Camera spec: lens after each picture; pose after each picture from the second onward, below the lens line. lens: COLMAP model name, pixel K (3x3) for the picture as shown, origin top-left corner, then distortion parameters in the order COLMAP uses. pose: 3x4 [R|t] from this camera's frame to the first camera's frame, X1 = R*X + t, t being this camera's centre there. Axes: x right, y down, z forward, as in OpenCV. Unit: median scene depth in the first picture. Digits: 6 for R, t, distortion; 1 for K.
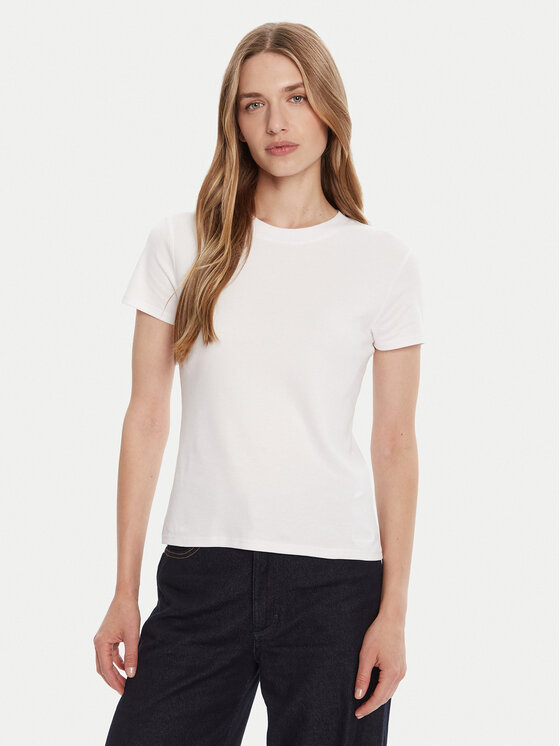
lens RADIAL K [[1053.3, 0, 279.5], [0, 1053.3, 372.4], [0, 0, 1]] dist [-0.077952, 0.000000]
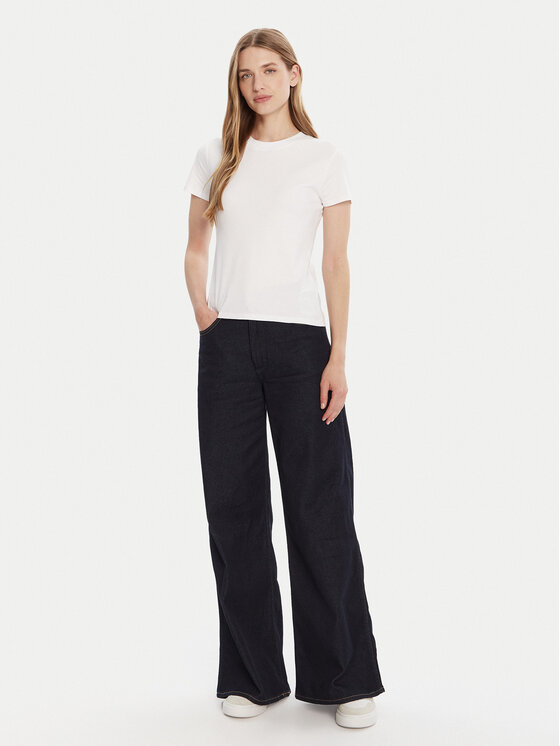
lens RADIAL K [[962.4, 0, 276.5], [0, 962.4, 373.7], [0, 0, 1]] dist [0.040524, 0.000000]
pose [[0.999074, -0.036900, -0.022143, 0.046644], [0.038941, 0.994208, 0.100174, 0.100888], [0.018318, -0.100944, 0.994723, -0.751053]]
